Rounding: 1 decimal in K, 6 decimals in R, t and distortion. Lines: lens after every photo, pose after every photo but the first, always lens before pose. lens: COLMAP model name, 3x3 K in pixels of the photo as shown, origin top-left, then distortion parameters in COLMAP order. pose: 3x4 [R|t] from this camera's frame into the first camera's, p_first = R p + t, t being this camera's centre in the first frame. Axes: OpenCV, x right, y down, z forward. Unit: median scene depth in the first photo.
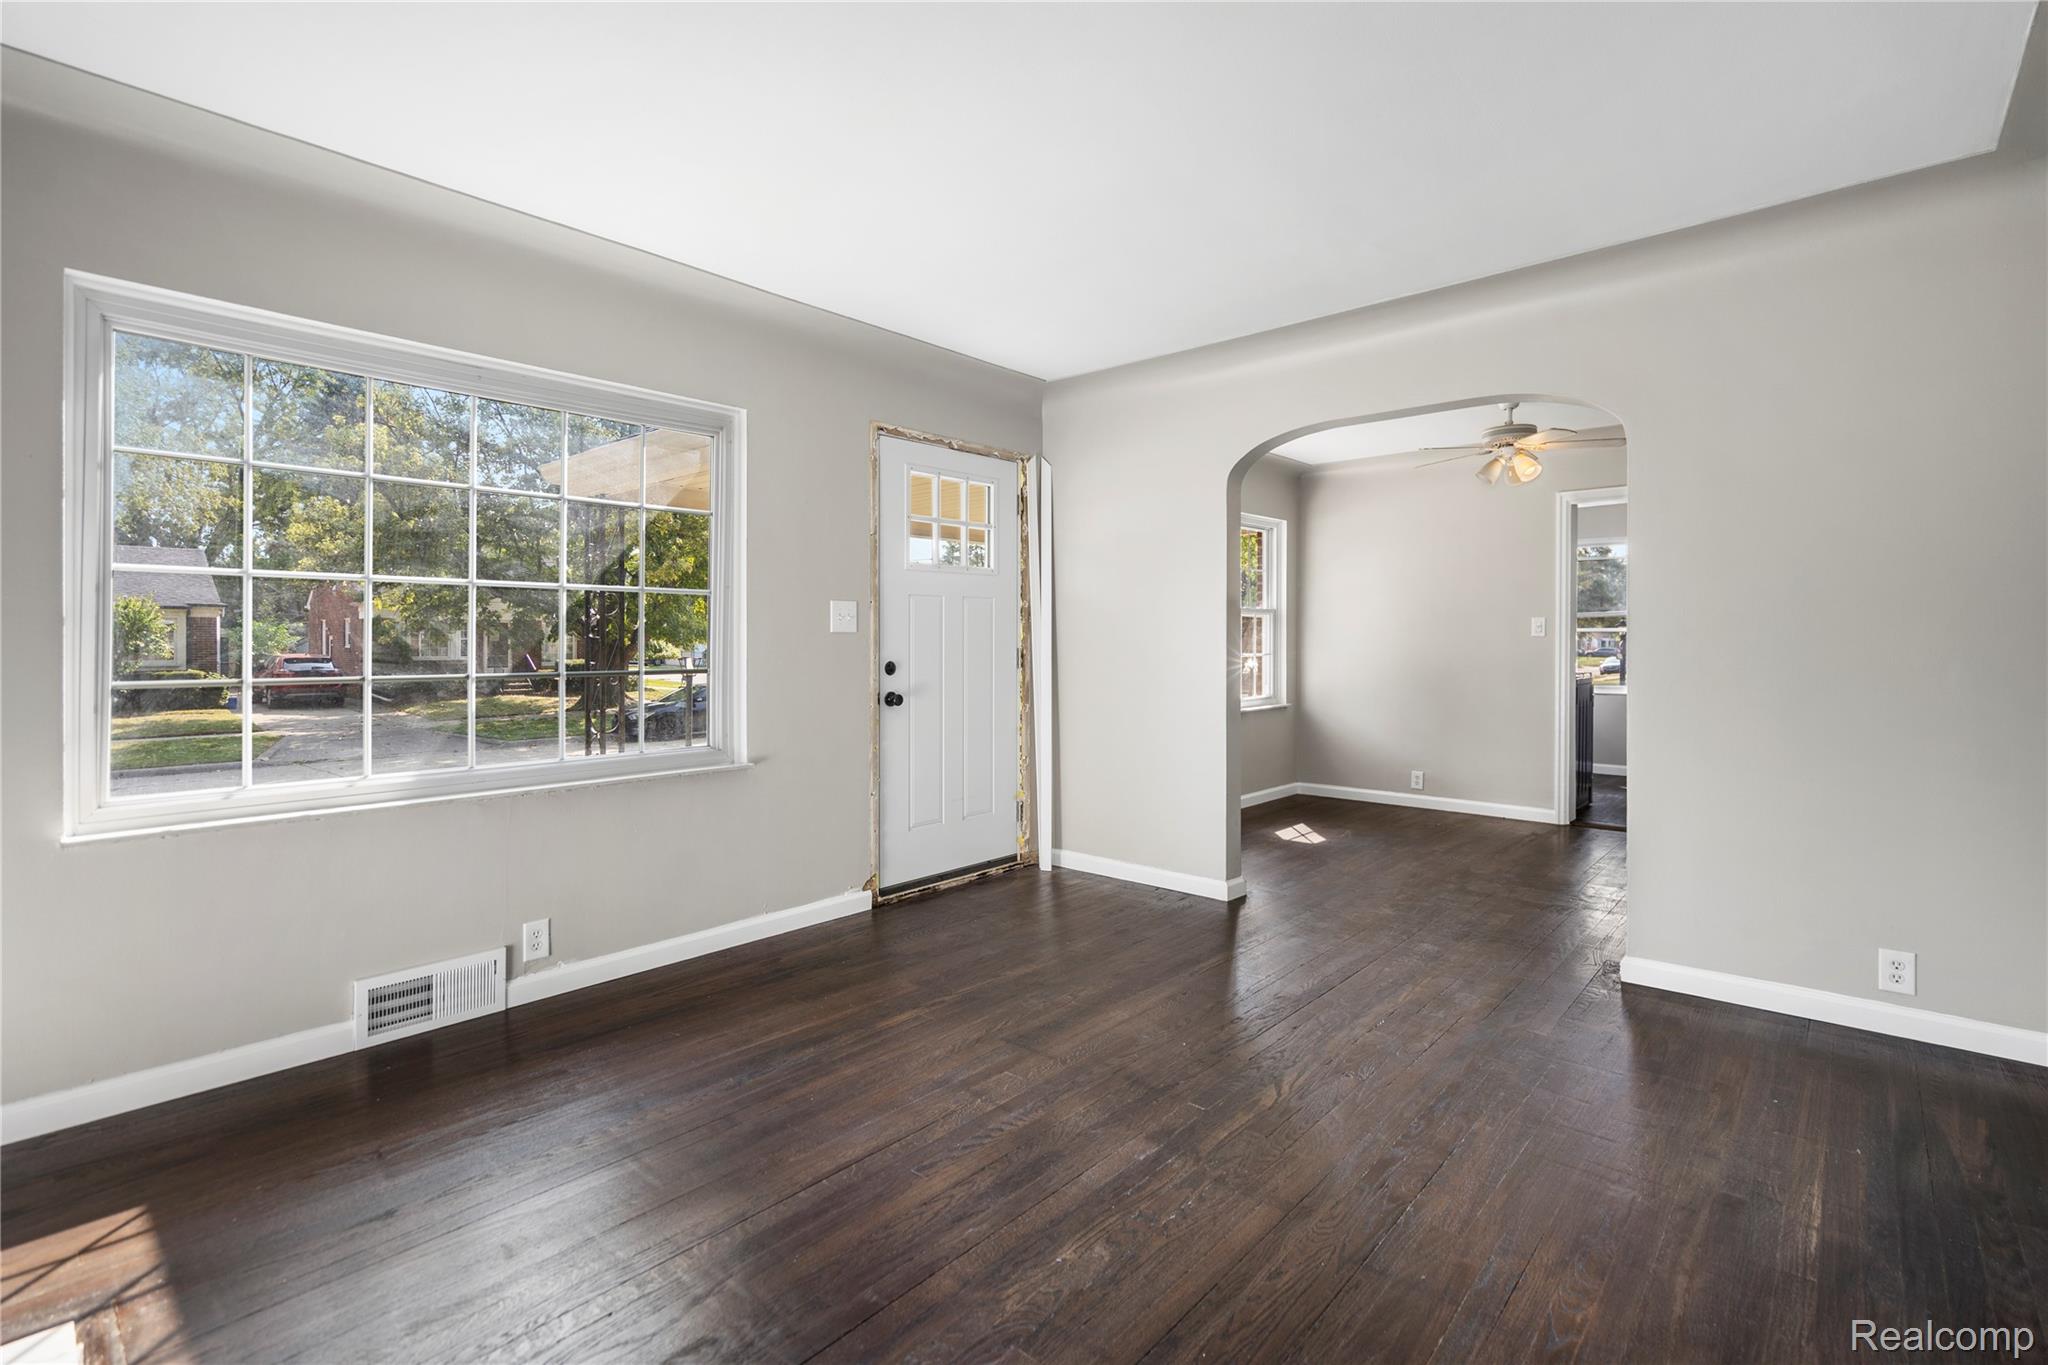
lens RADIAL K [[946.2, 0, 1021.7], [0, 946.2, 635.4], [0, 0, 1]] dist [-0.000446, 0.001170]
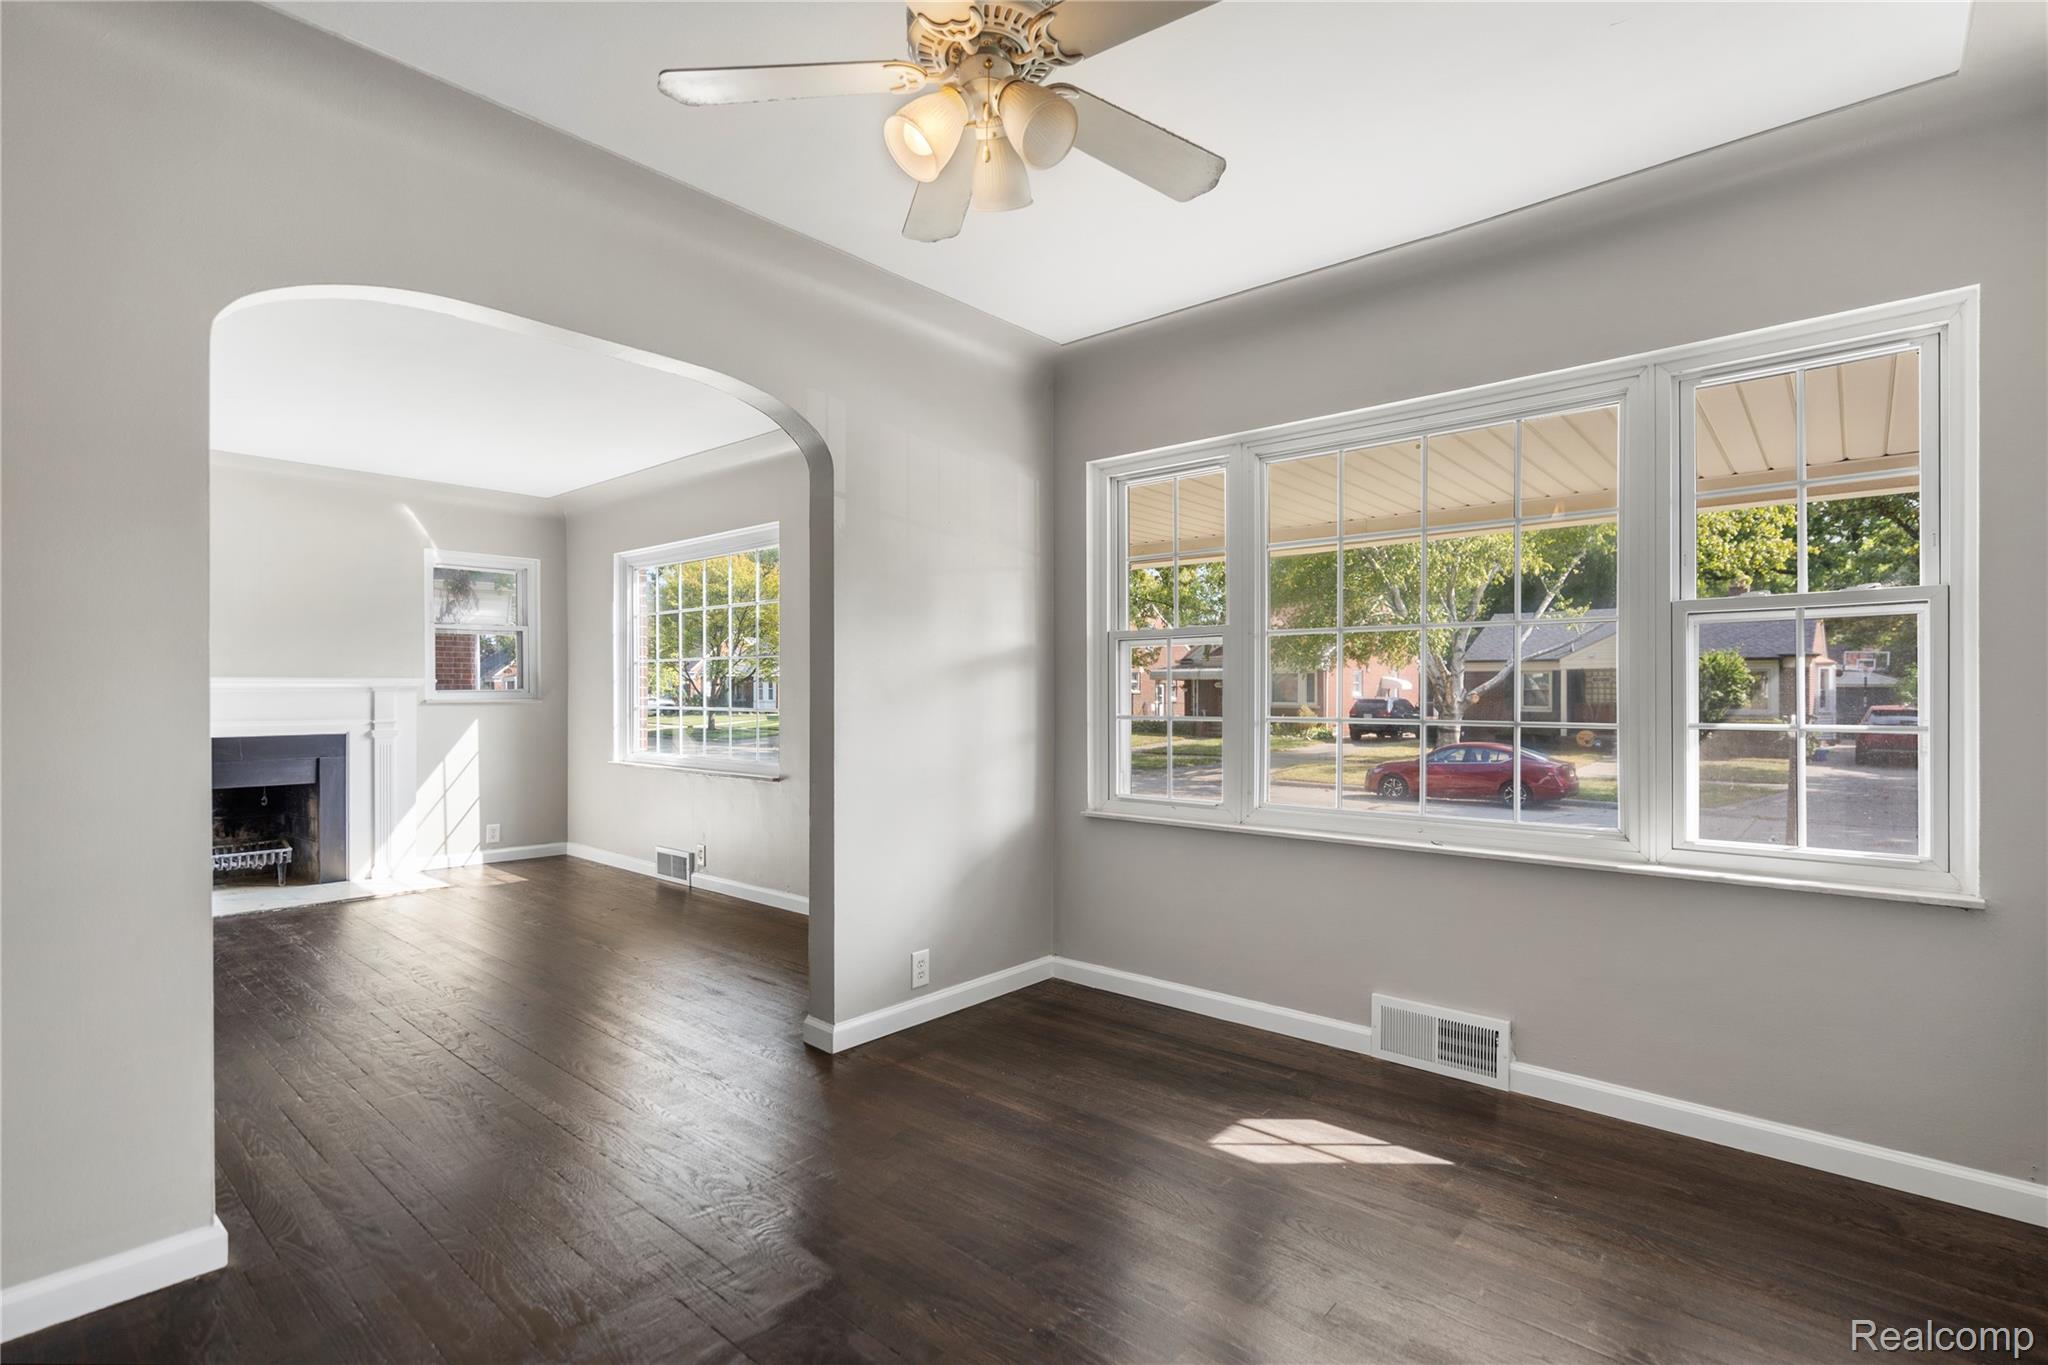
lens RADIAL K [[955.0, 0, 1024.0], [0, 955.0, 682.5], [0, 0, 1]] dist [-0.001561, 0.000643]
pose [[0.010065, -0.008898, -0.999910, 0.955609], [0.005695, 0.999945, -0.008841, 0.009667], [0.999933, -0.005606, 0.010115, 1.165251]]
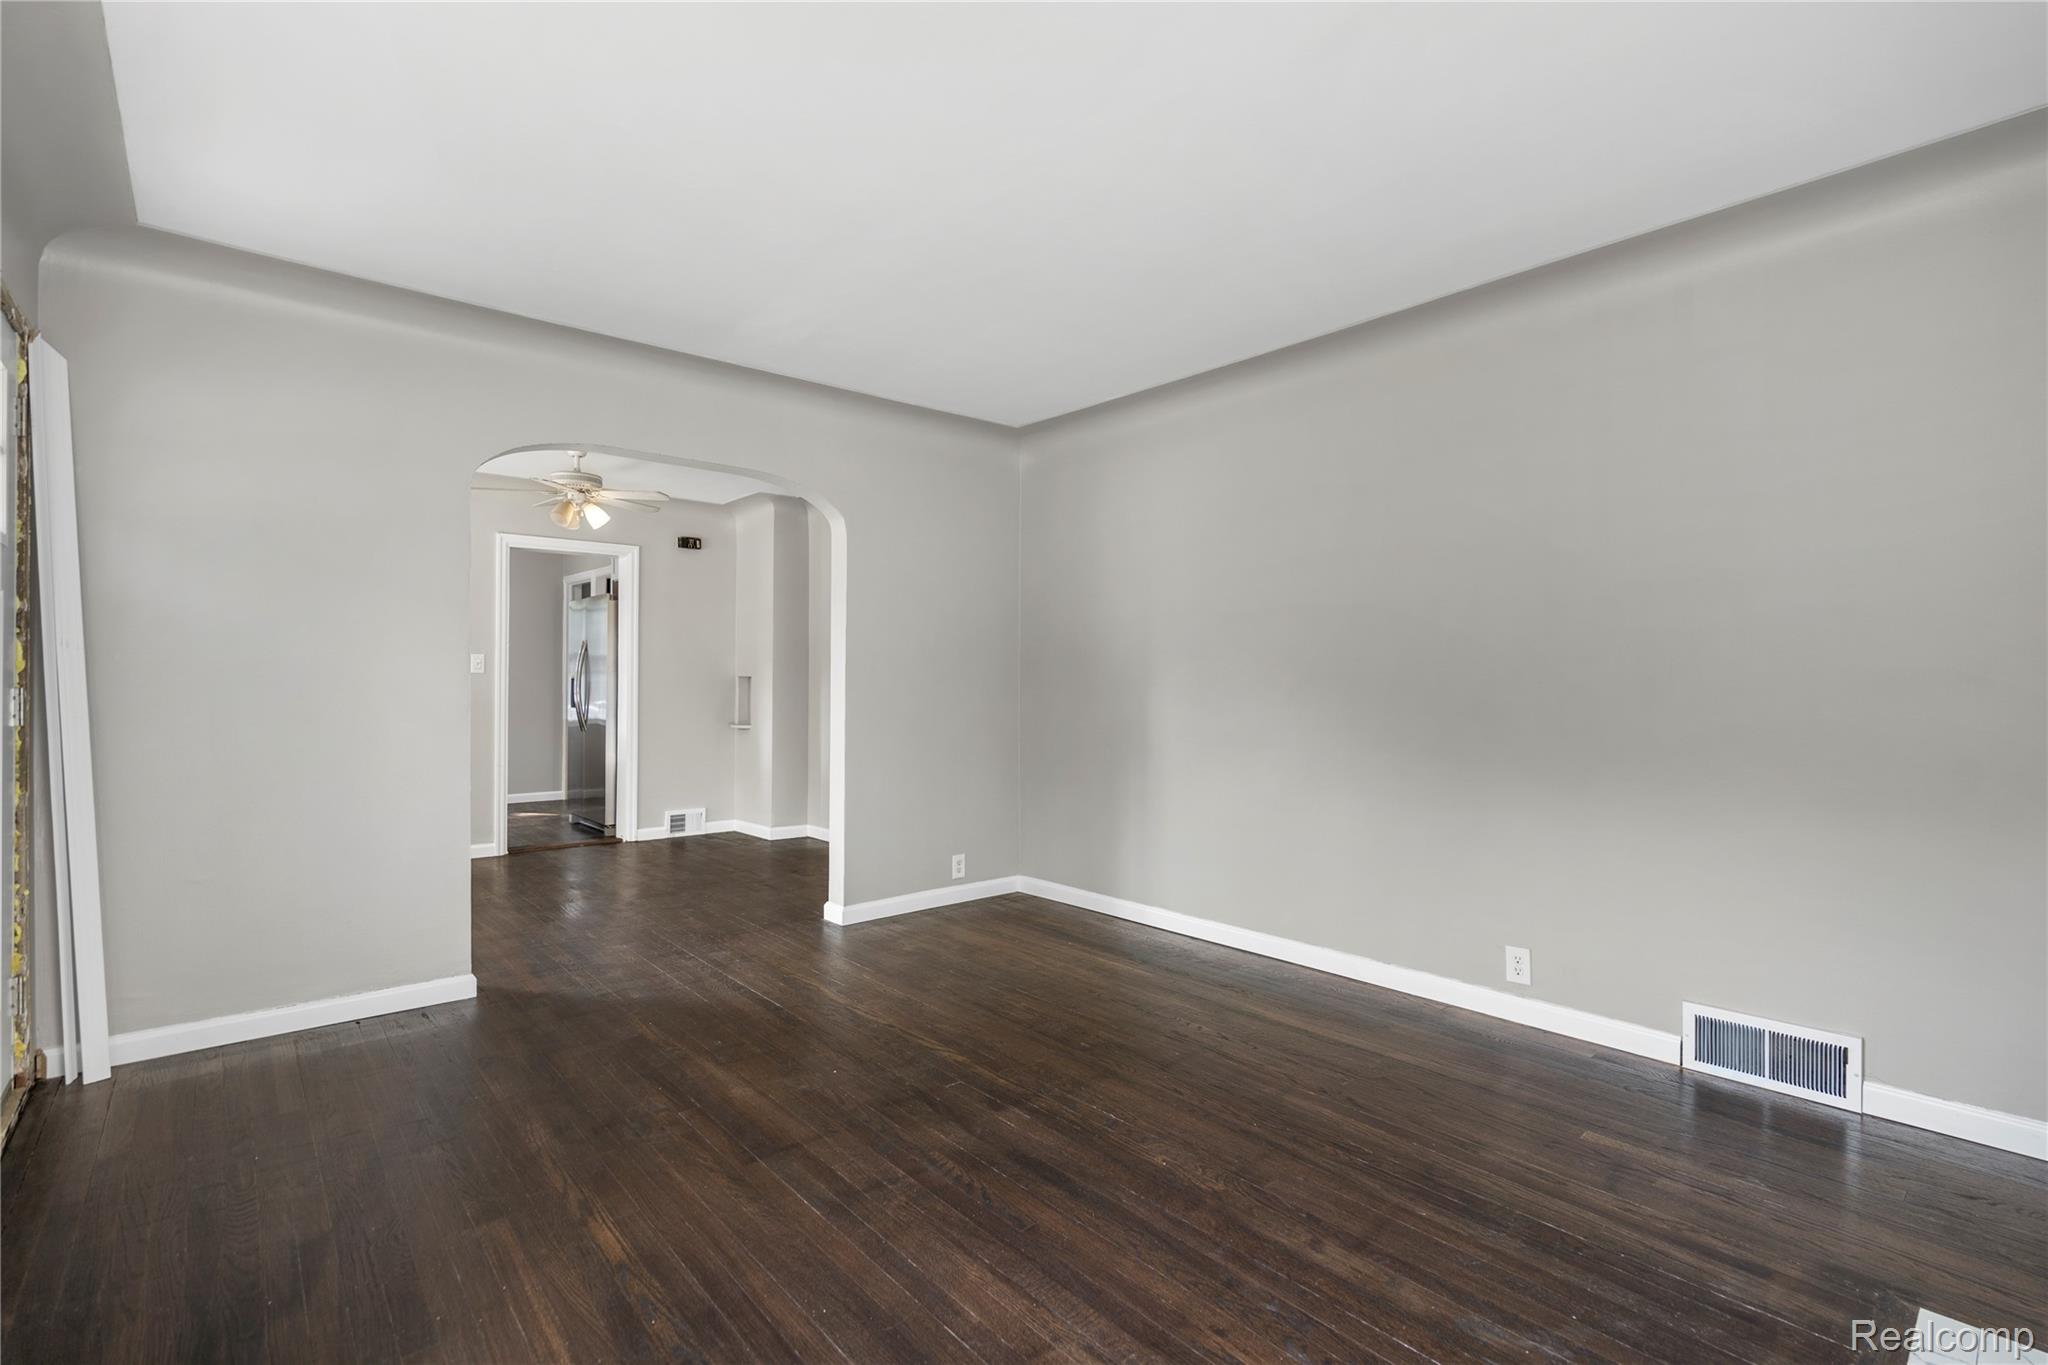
lens RADIAL K [[928.5, 0, 1024.0], [0, 928.5, 682.5], [0, 0, 1]] dist [-0.003748, 0.000735]
pose [[0.126124, 0.000306, 0.992014, -0.512806], [-0.010231, 0.999947, 0.000992, 0.005461], [-0.991962, -0.010274, 0.126120, 0.434990]]
